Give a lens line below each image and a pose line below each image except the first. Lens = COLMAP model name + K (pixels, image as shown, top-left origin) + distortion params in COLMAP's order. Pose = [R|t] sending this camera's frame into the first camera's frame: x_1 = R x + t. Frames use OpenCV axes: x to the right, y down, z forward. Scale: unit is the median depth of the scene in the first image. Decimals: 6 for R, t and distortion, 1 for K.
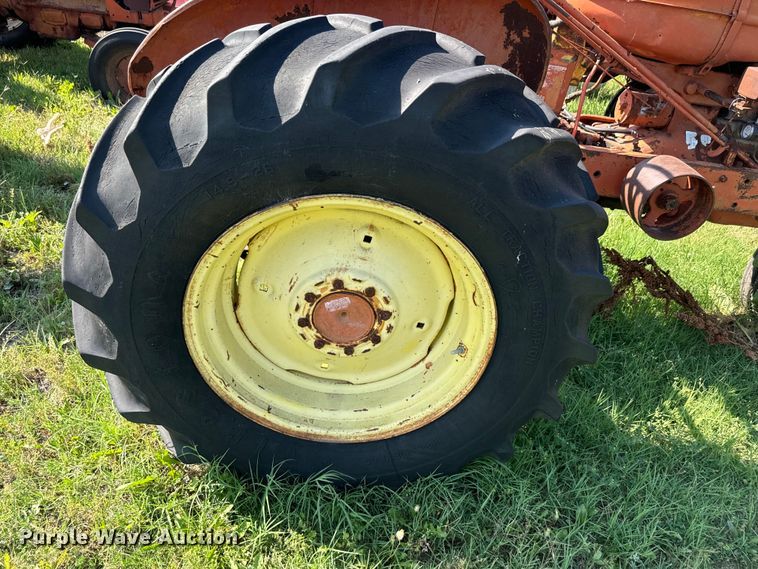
lens RADIAL K [[541.3, 0, 379.0], [0, 541.3, 284.5], [0, 0, 1]] dist [0.021214, -0.038657]
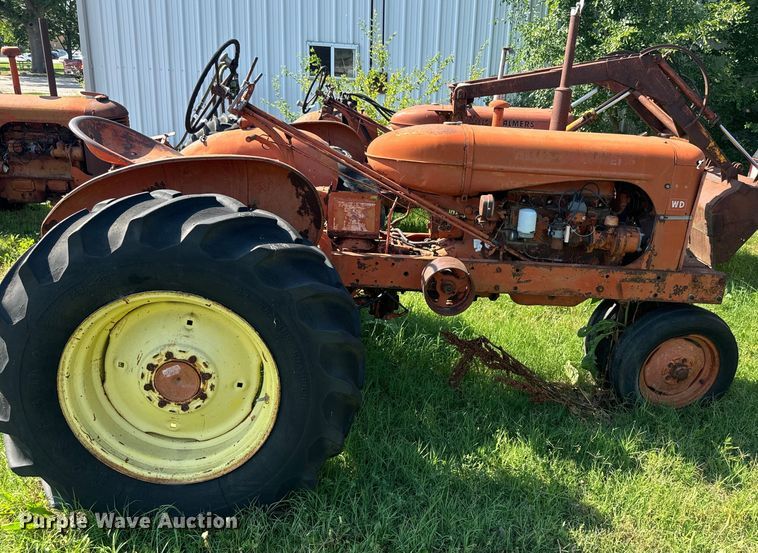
lens RADIAL K [[627.3, 0, 456.6], [0, 627.3, 234.6], [0, 0, 1]] dist [-0.010389, -0.024277]
pose [[0.993851, -0.075633, 0.080868, 0.551782], [0.097377, 0.944675, -0.313221, 0.278681], [-0.052704, 0.319170, 0.946231, -0.705627]]
